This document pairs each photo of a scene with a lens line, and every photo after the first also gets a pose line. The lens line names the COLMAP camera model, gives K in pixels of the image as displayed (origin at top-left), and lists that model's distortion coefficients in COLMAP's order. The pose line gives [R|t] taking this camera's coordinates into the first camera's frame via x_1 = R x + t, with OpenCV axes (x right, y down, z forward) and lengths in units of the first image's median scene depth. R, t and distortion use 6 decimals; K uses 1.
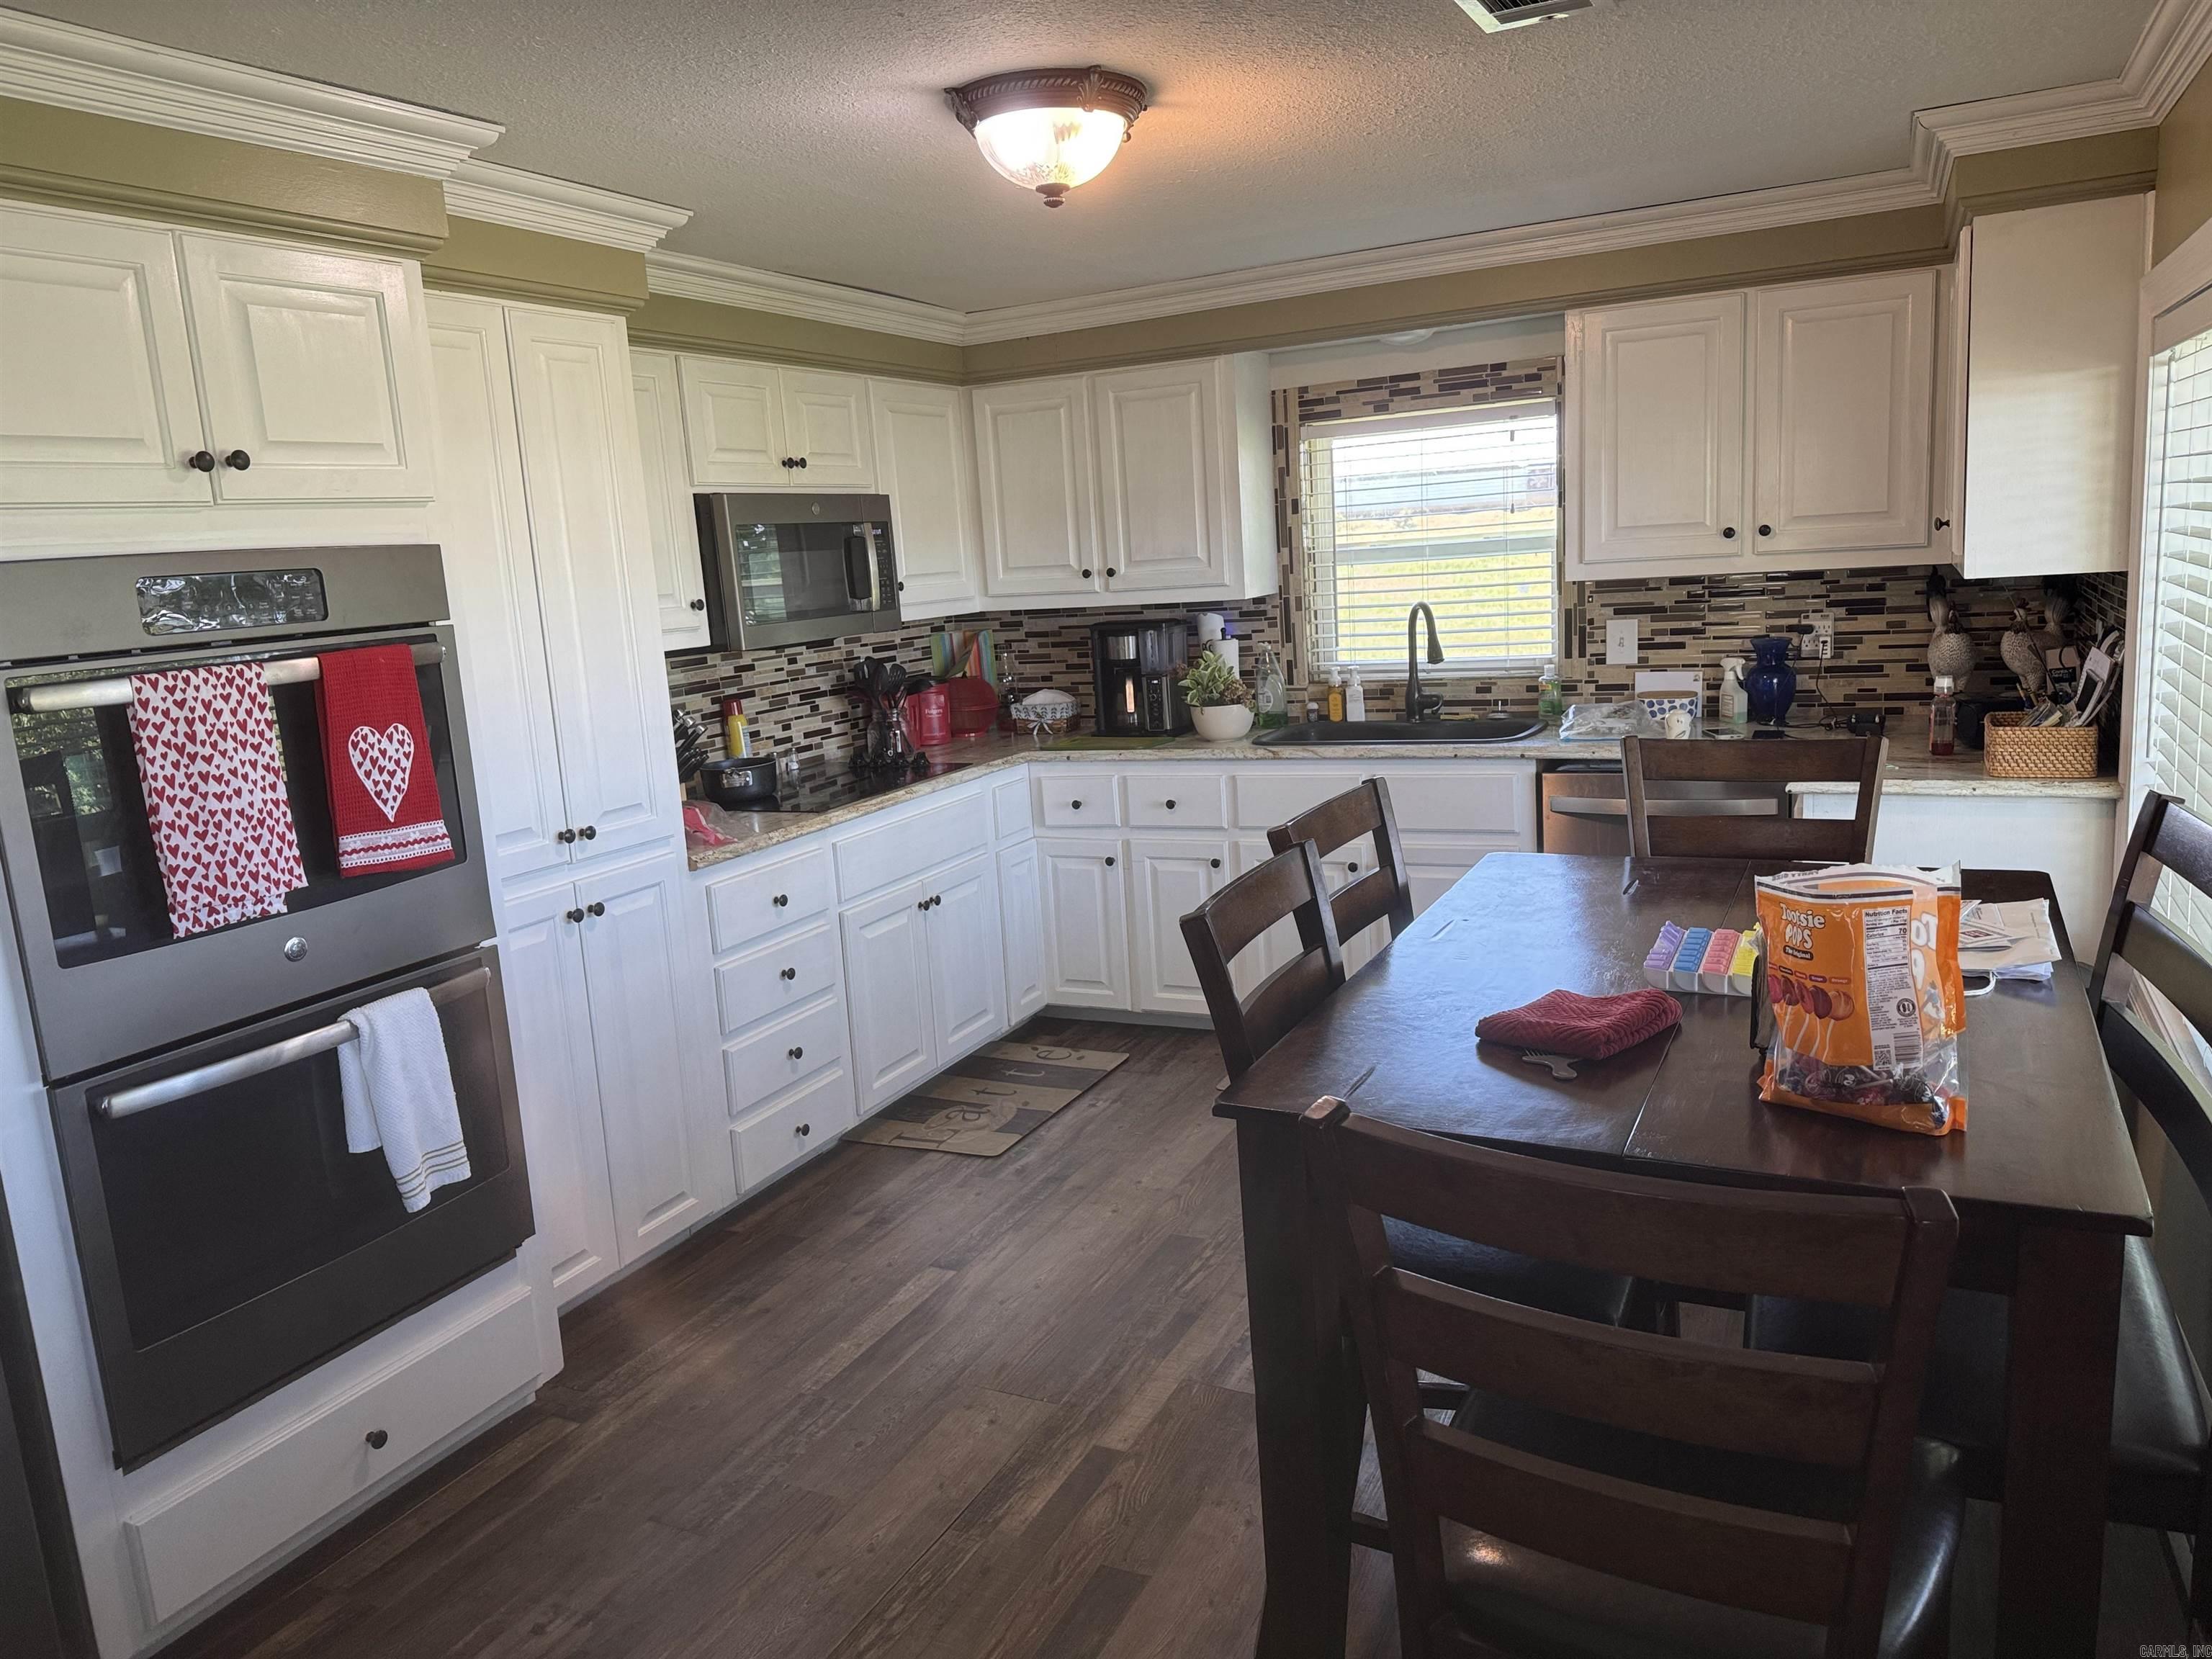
lens RADIAL K [[1552.4, 0, 1118.7], [0, 1552.4, 829.7], [0, 0, 1]] dist [0.032107, -0.051974]
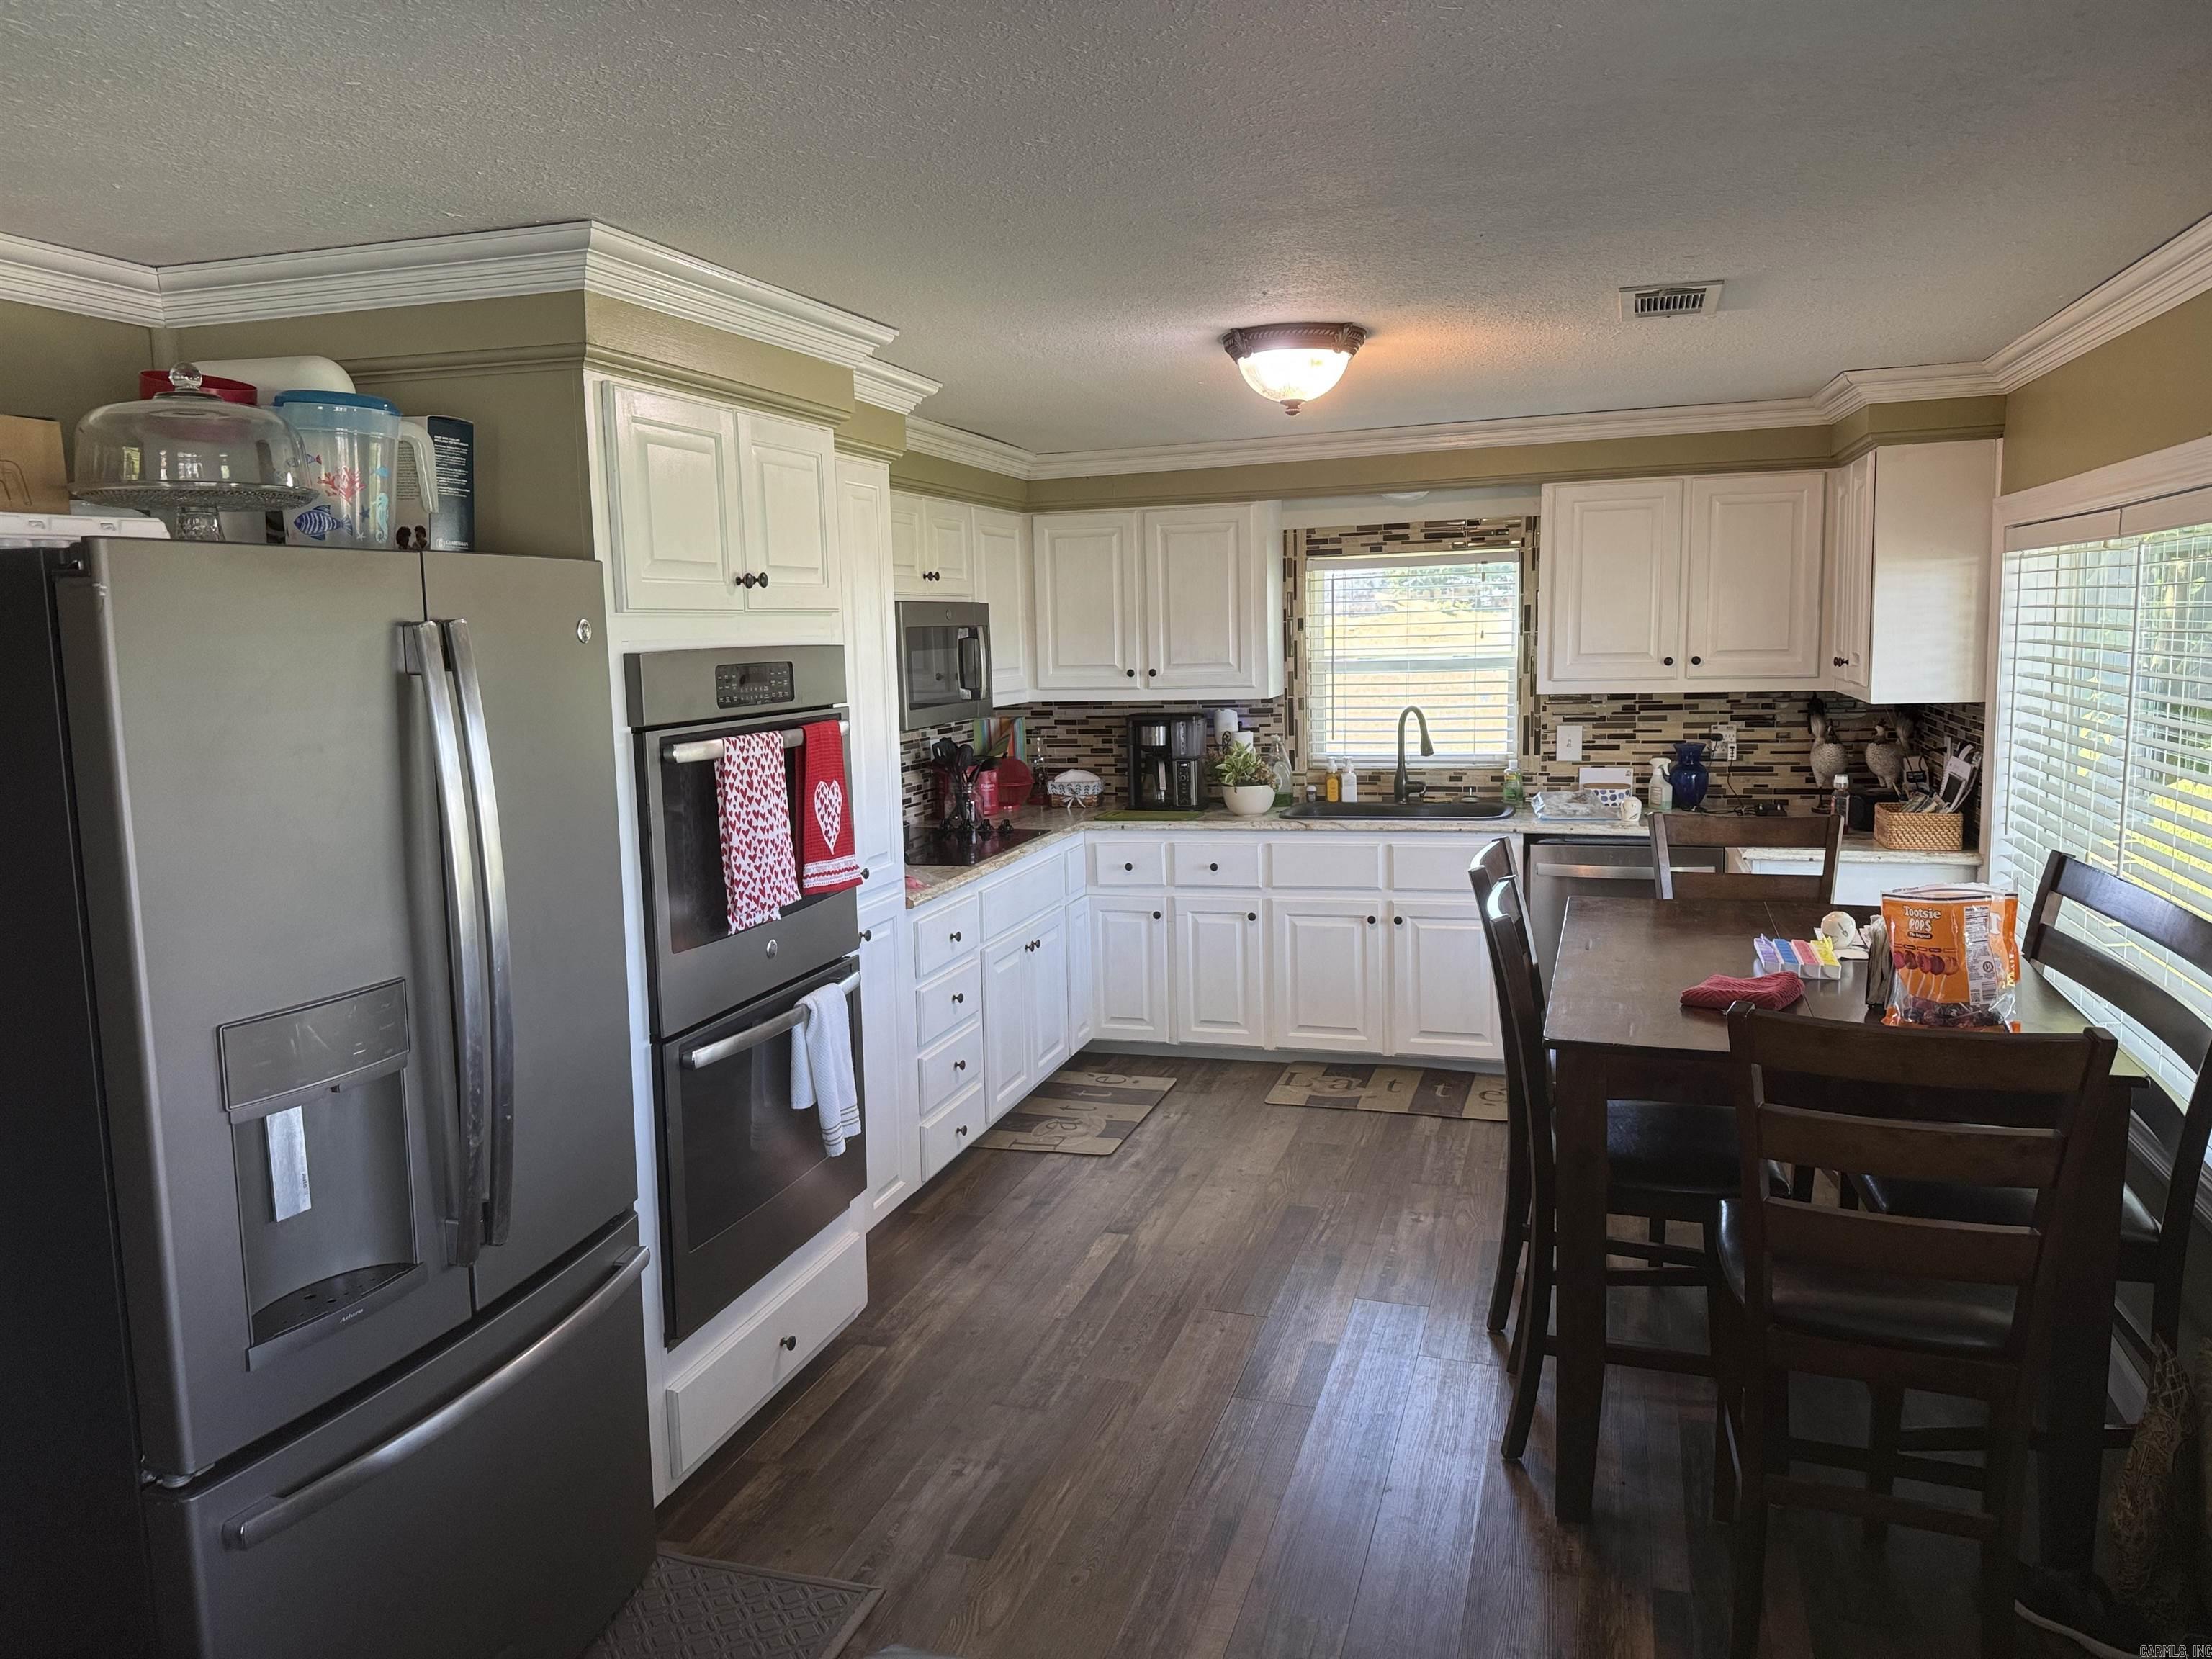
lens RADIAL K [[1552.4, 0, 1100.9], [0, 1552.4, 821.2], [0, 0, 1]] dist [0.032107, -0.051974]
pose [[0.988551, 0.019480, 0.149627, -0.294651], [-0.009939, 0.997884, -0.064253, 0.032925], [-0.150562, 0.062030, 0.986653, -0.218359]]
